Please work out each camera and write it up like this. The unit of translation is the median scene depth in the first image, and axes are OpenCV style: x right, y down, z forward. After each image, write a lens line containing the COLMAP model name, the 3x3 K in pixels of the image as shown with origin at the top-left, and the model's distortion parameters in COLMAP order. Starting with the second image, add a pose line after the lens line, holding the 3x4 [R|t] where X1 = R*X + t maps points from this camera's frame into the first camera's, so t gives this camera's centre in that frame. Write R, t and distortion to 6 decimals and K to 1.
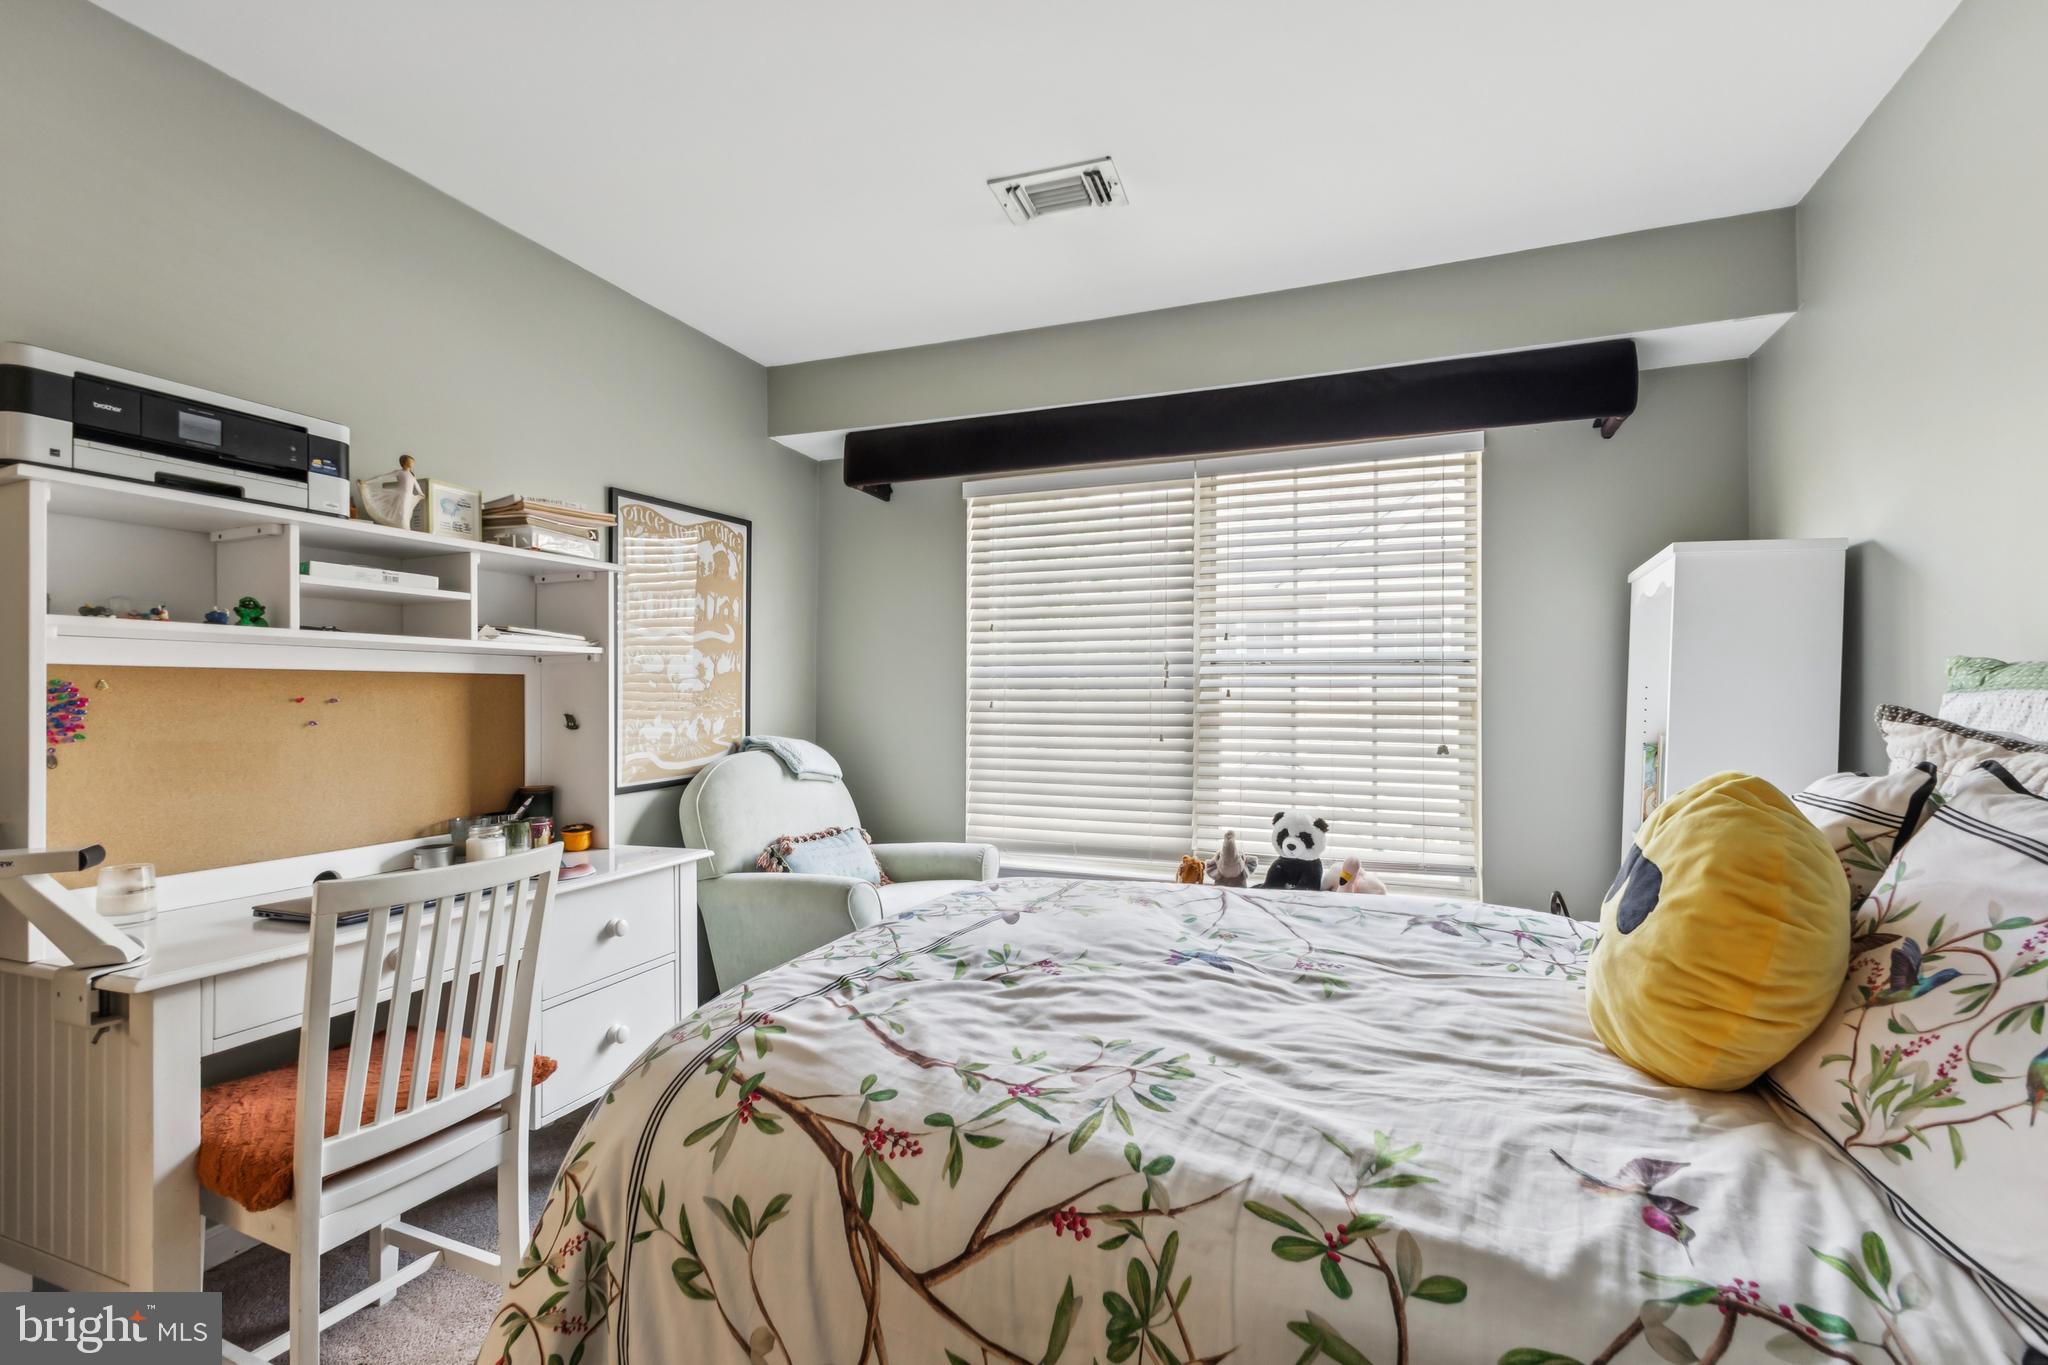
lens RADIAL K [[887.1, 0, 1022.7], [0, 887.1, 678.4], [0, 0, 1]] dist [0.001608, 0.000019]
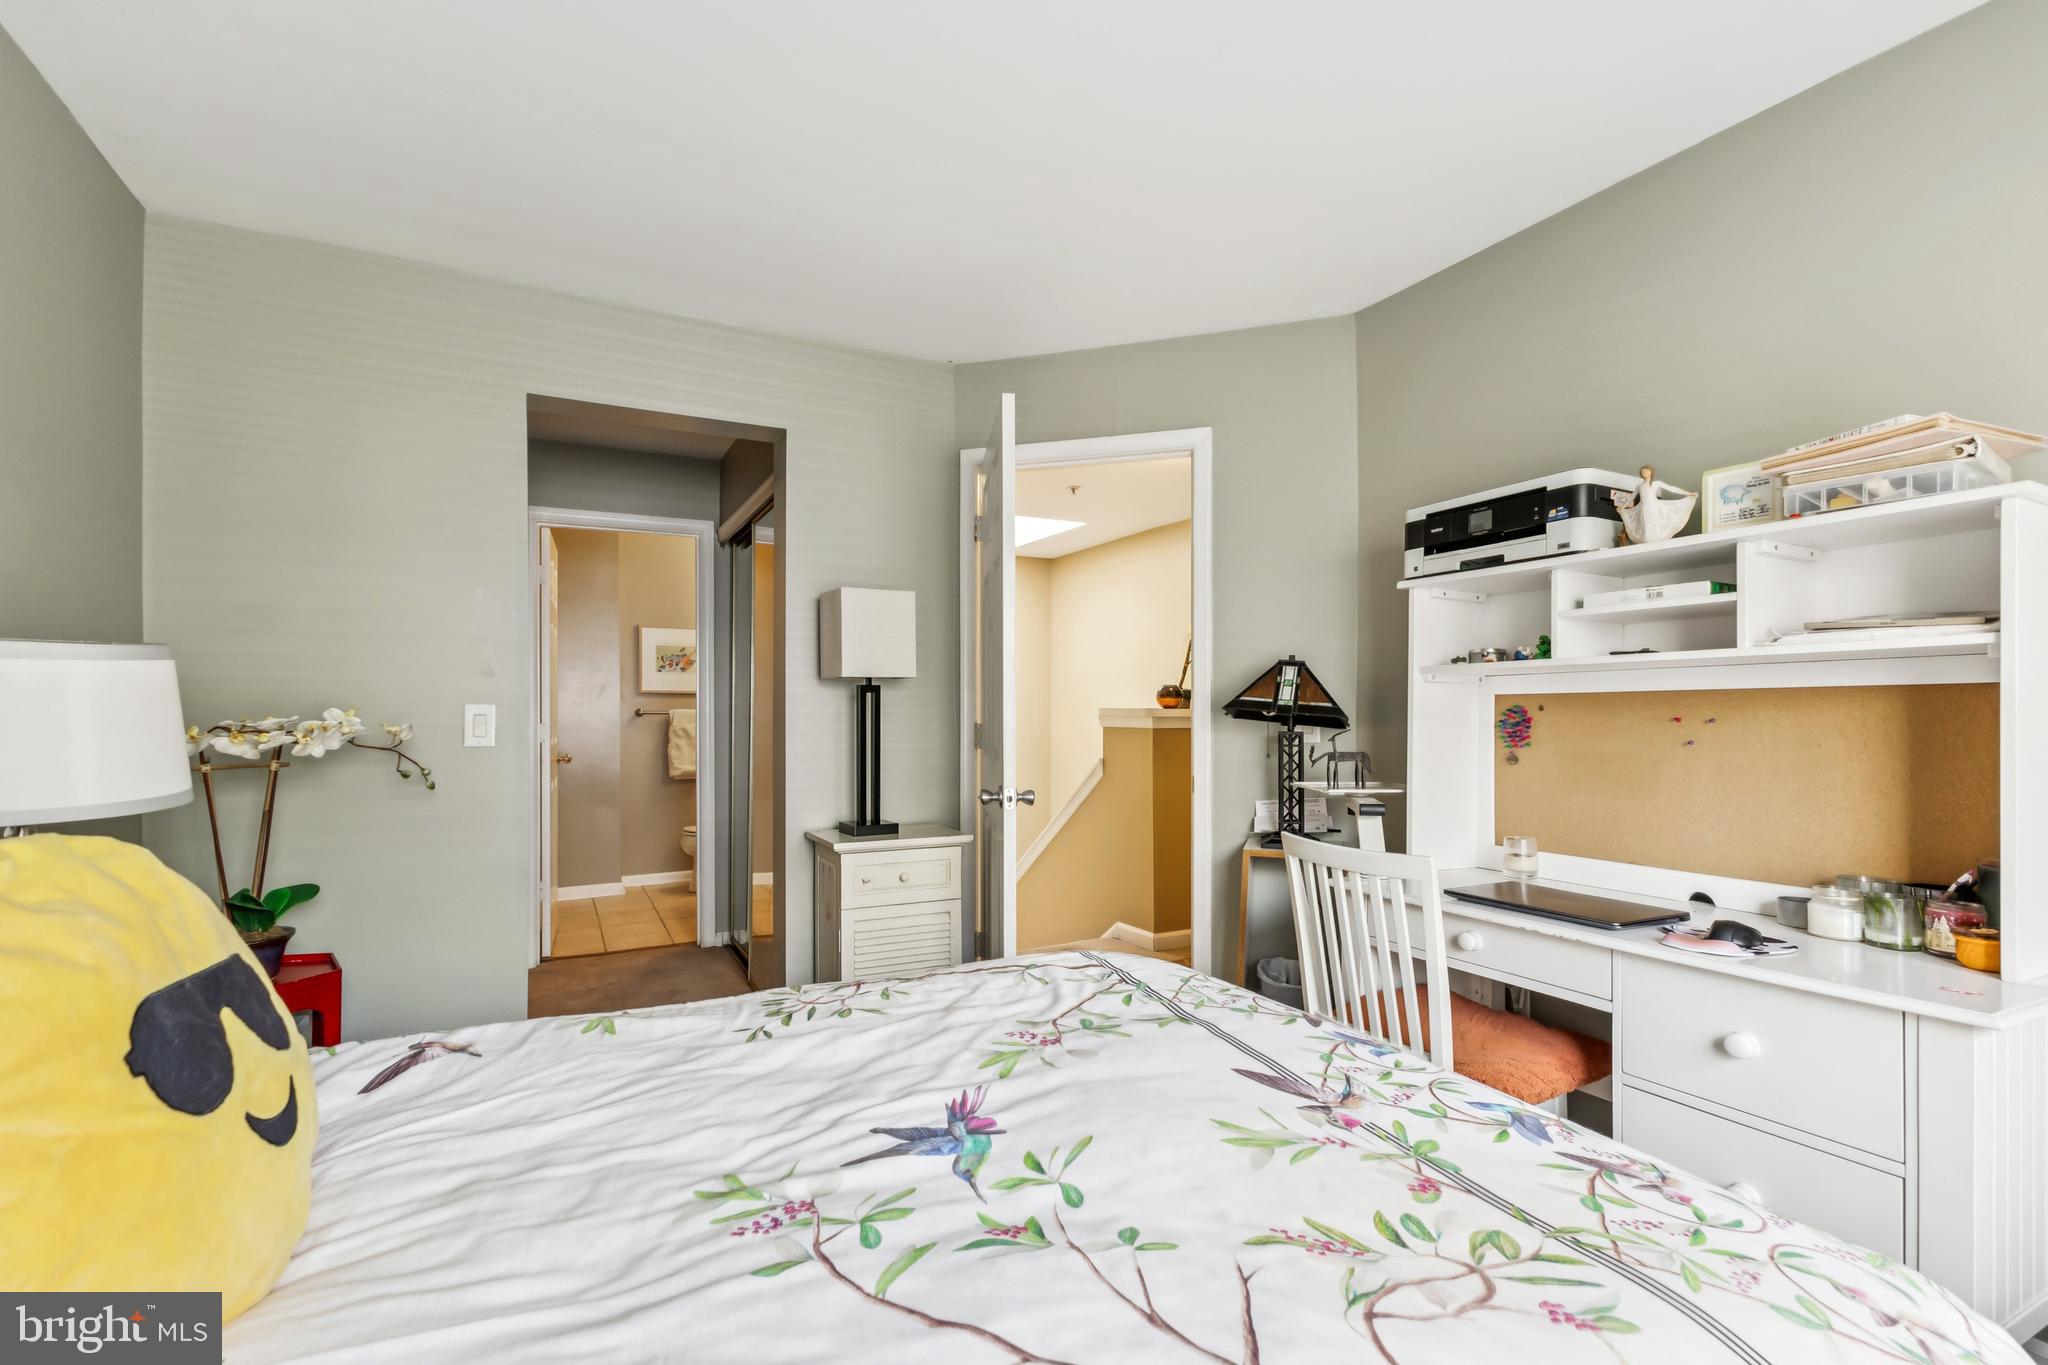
lens RADIAL K [[900.5, 0, 1023.4], [0, 900.5, 720.3], [0, 0, 1]] dist [0.000773, 0.000062]
pose [[-0.635673, 0.000943, -0.771958, 0.559249], [0.014164, 0.999845, -0.010442, 0.029240], [0.771828, -0.017571, -0.635588, 1.245376]]
